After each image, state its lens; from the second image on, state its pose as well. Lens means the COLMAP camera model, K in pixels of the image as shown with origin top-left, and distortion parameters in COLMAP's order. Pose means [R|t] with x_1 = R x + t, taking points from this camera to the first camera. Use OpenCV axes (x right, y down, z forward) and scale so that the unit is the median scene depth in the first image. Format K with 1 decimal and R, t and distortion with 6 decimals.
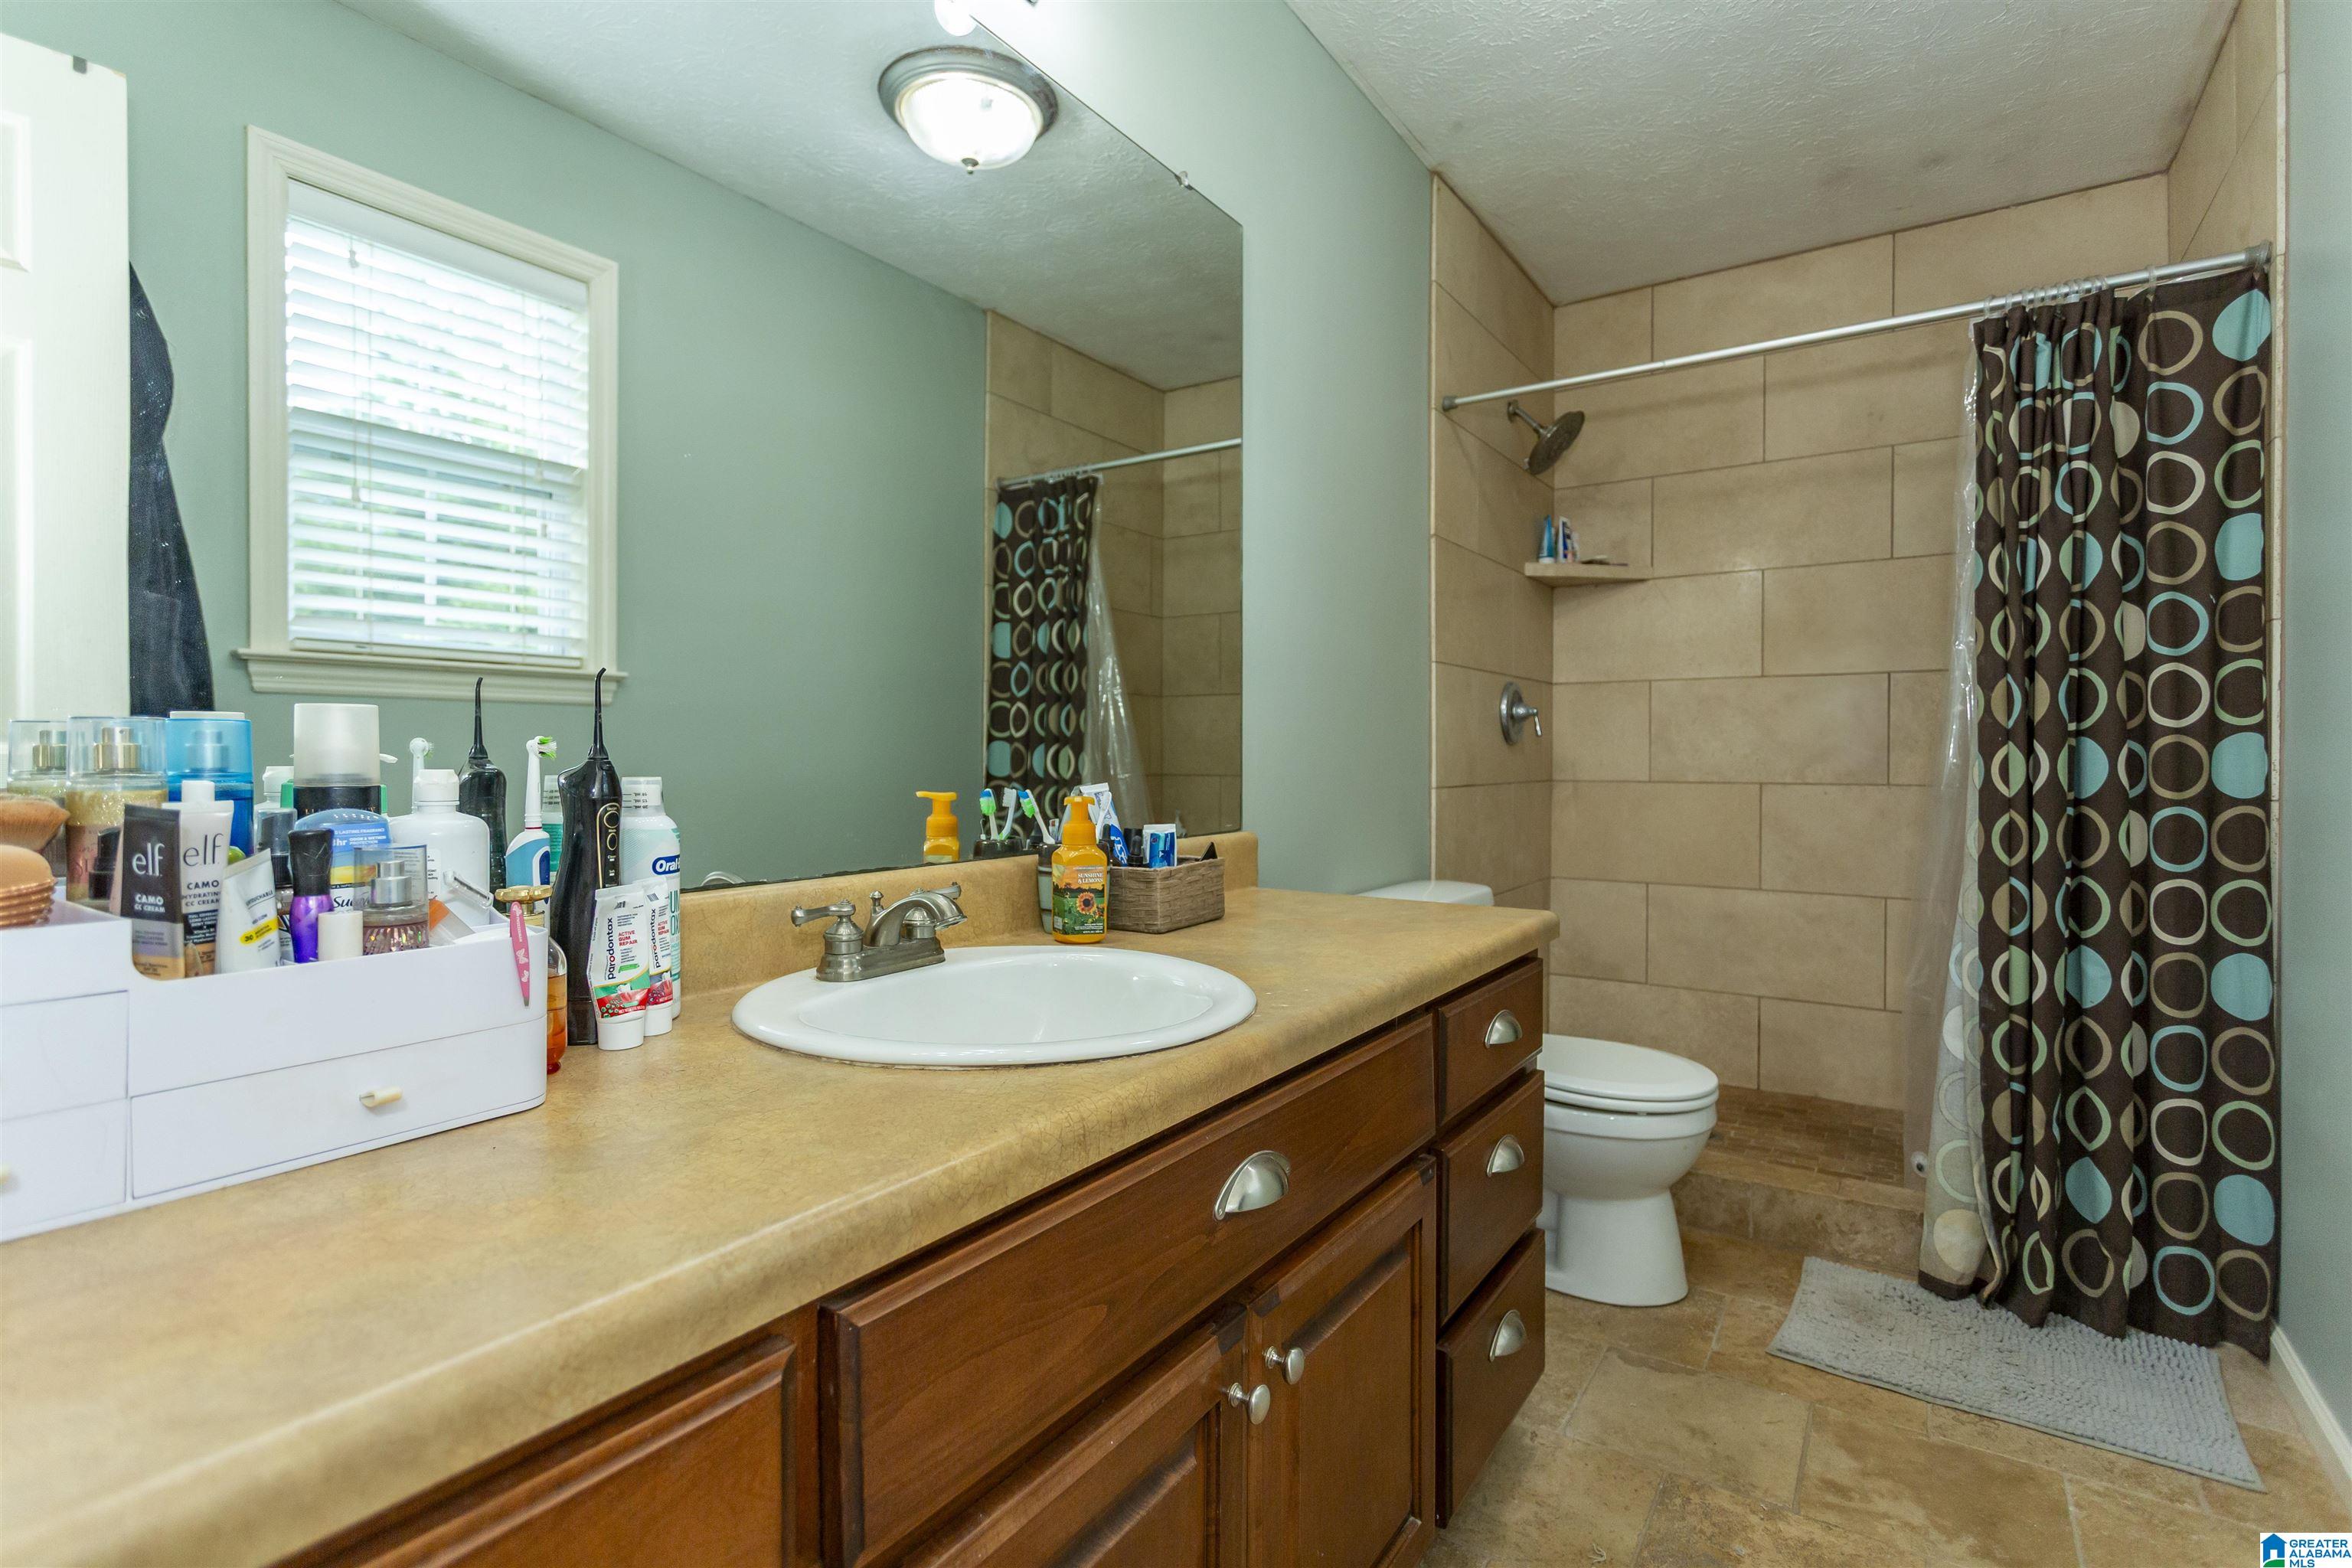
lens RADIAL K [[1120.9, 0, 1164.5], [0, 1120.9, 758.2], [0, 0, 1]] dist [-0.003290, -0.000163]
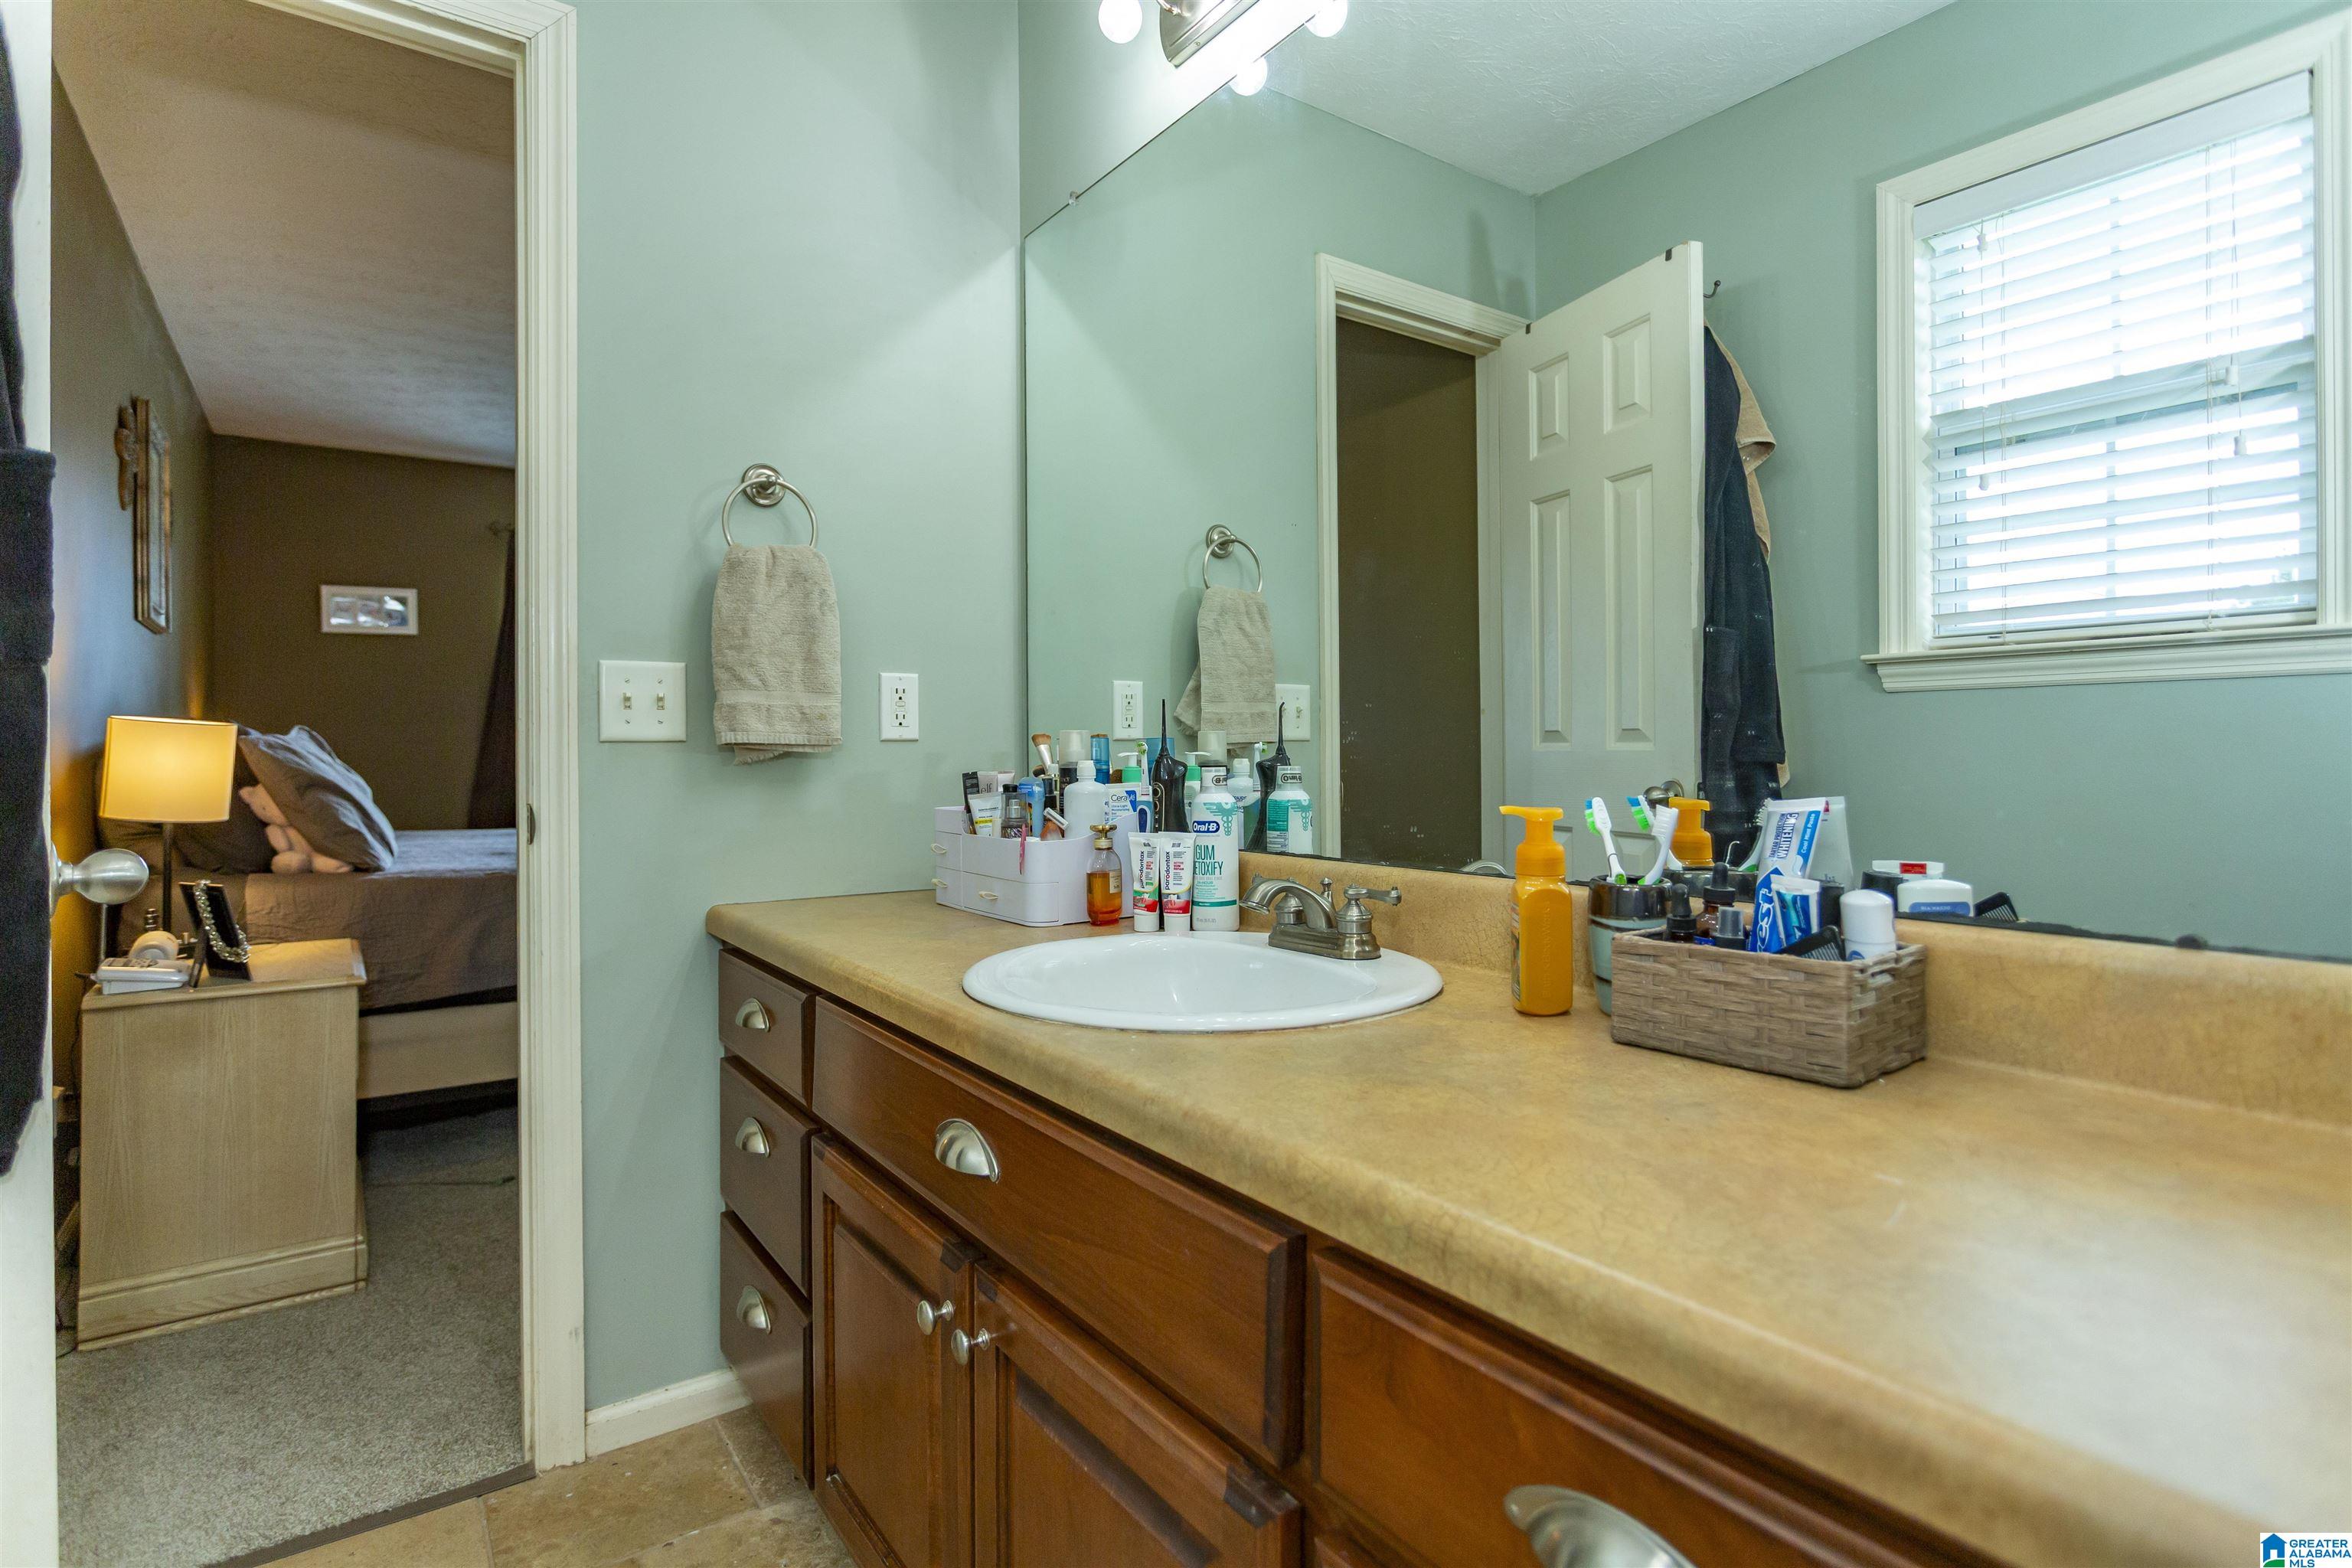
lens RADIAL K [[1159.3, 0, 1182.5], [0, 1159.3, 747.0], [0, 0, 1]] dist [-0.002061, -0.000250]
pose [[-0.335813, -0.005906, -0.941910, 0.699142], [-0.004090, 0.999980, -0.004812, 0.003448], [0.941920, 0.002237, -0.335830, 1.056331]]
